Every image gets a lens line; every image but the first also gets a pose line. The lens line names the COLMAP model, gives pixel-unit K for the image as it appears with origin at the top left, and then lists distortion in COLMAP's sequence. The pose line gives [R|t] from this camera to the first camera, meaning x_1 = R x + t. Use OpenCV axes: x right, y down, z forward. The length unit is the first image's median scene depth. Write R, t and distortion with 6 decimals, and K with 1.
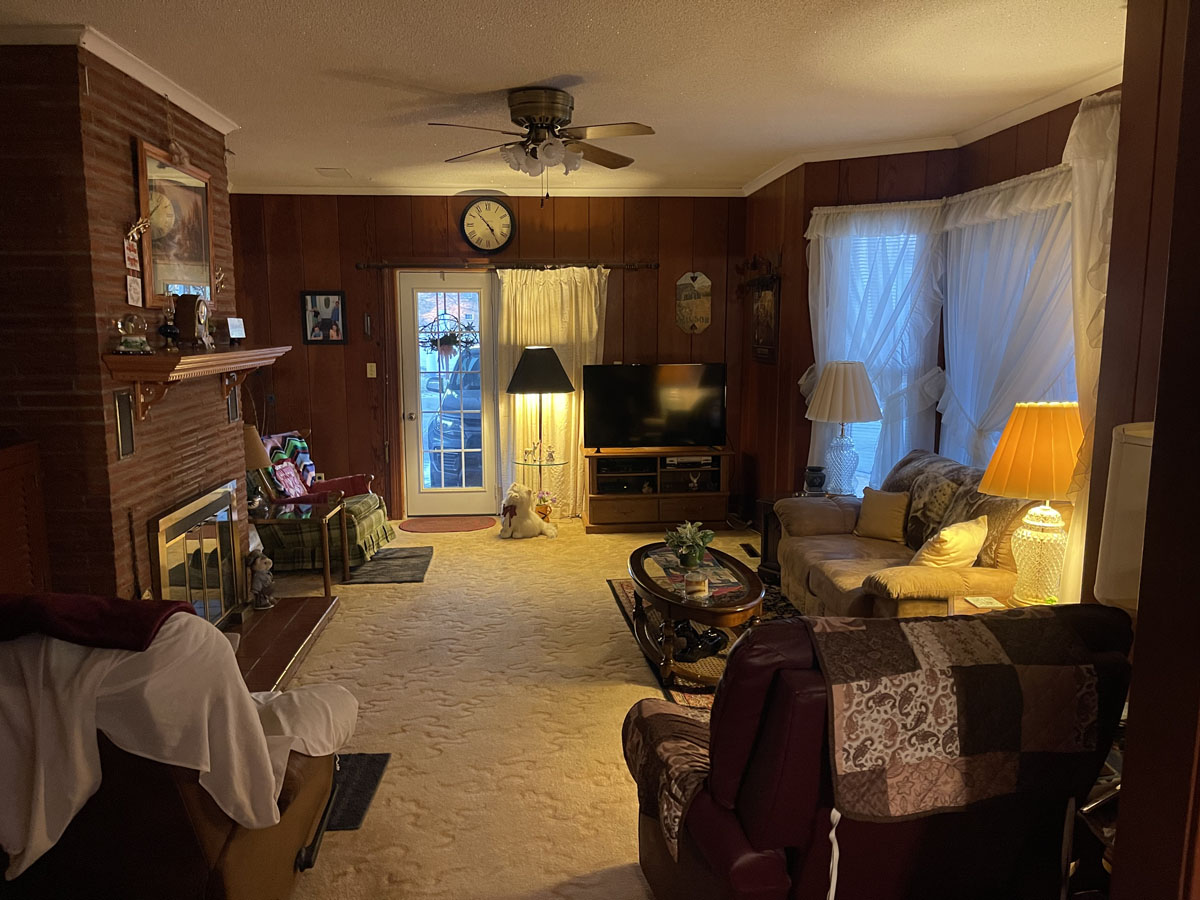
lens RADIAL K [[908.5, 0, 597.6], [0, 908.5, 457.2], [0, 0, 1]] dist [0.068581, -0.093069]
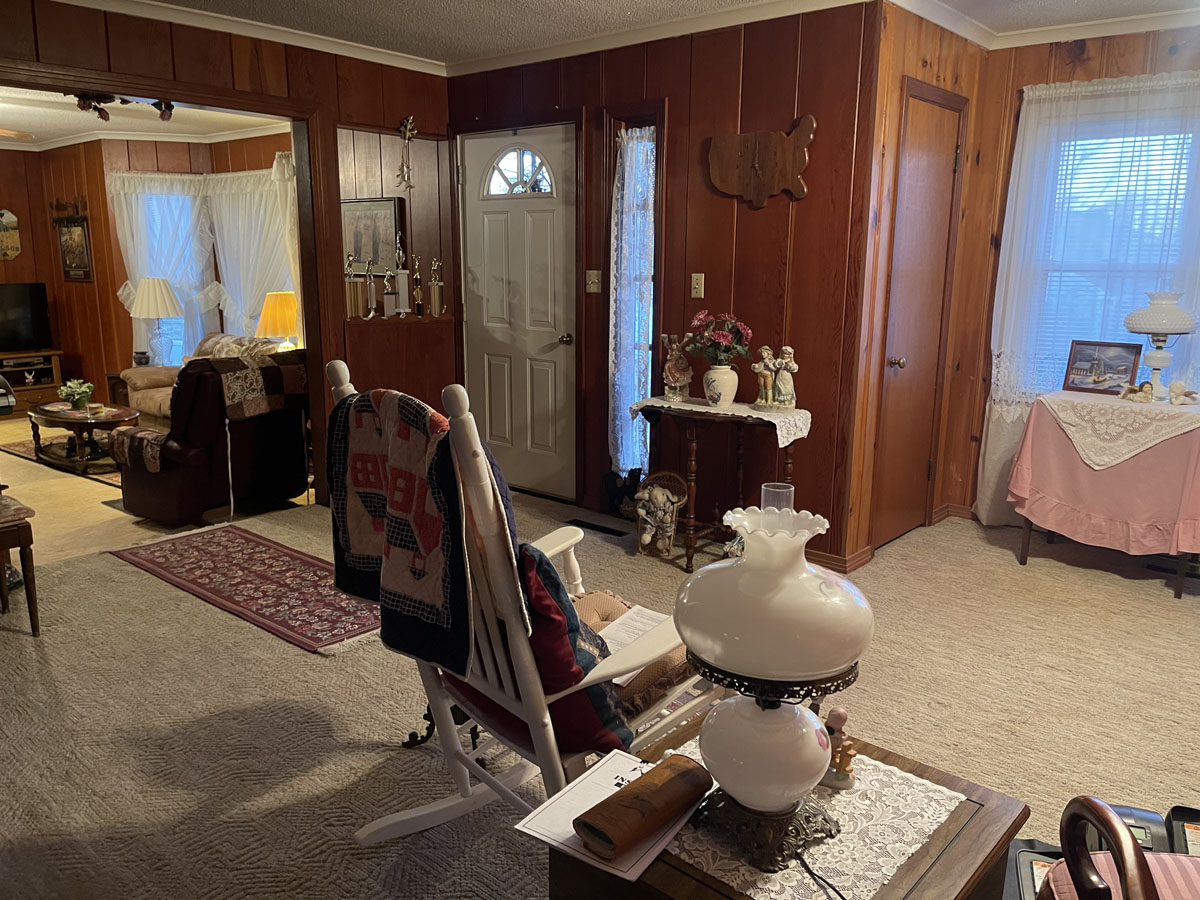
lens RADIAL K [[908.5, 0, 608.5], [0, 908.5, 453.0], [0, 0, 1]] dist [0.068581, -0.093069]
pose [[0.705894, -0.137587, 0.694826, -0.348501], [0.092796, 0.990462, 0.101854, 0.114184], [-0.702213, -0.007421, 0.711928, -0.728236]]
